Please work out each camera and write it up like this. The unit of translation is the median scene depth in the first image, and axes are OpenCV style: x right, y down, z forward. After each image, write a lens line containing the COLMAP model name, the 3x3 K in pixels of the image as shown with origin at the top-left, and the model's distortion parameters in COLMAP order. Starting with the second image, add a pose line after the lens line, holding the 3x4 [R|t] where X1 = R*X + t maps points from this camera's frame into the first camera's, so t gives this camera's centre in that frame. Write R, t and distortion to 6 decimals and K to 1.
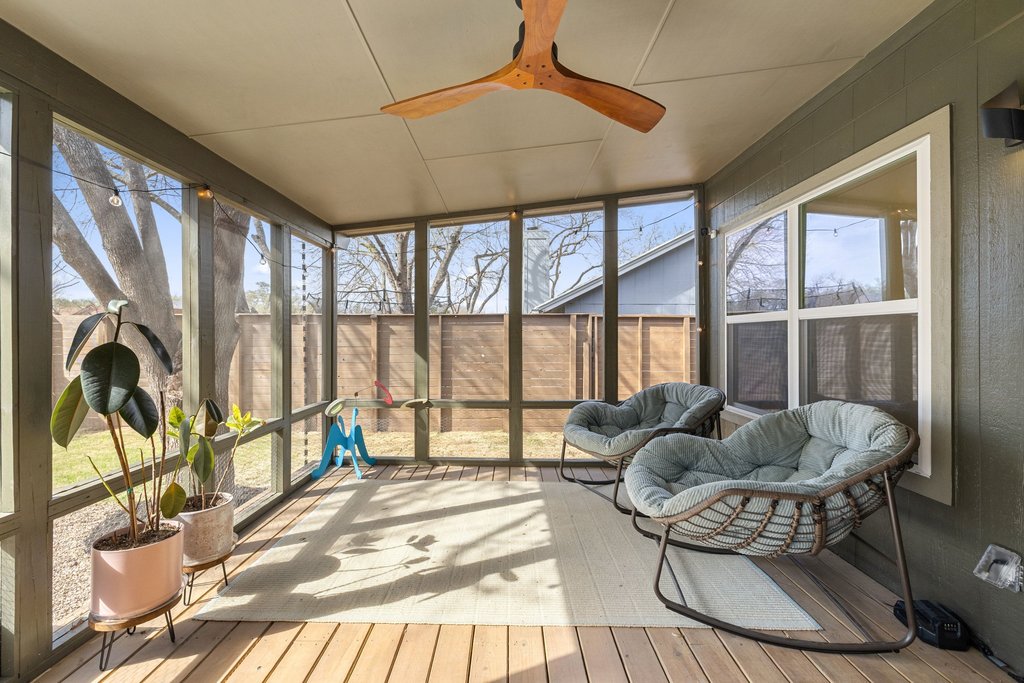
lens RADIAL K [[420.4, 0, 512.0], [0, 420.4, 341.5], [0, 0, 1]] dist [-0.000213, 0.000300]
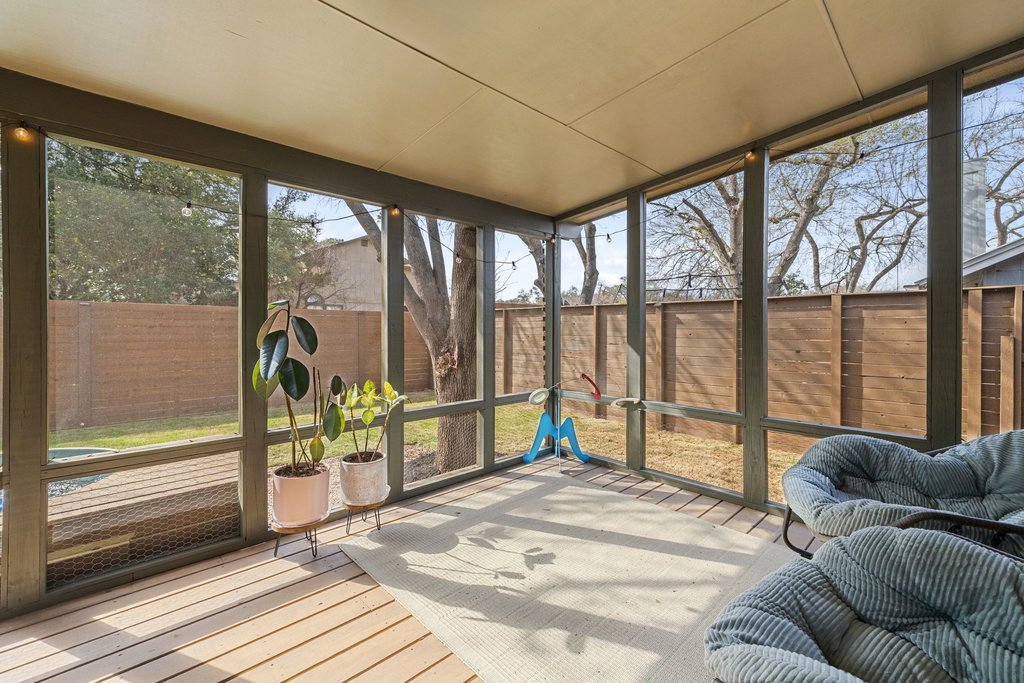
lens RADIAL K [[434.3, 0, 513.3], [0, 434.3, 329.0], [0, 0, 1]] dist [-0.002972, -0.000167]
pose [[0.700294, 0.003914, -0.713843, 0.259910], [-0.007835, 0.999967, -0.002203, -0.002201], [0.713811, 0.007136, 0.700302, 0.206529]]
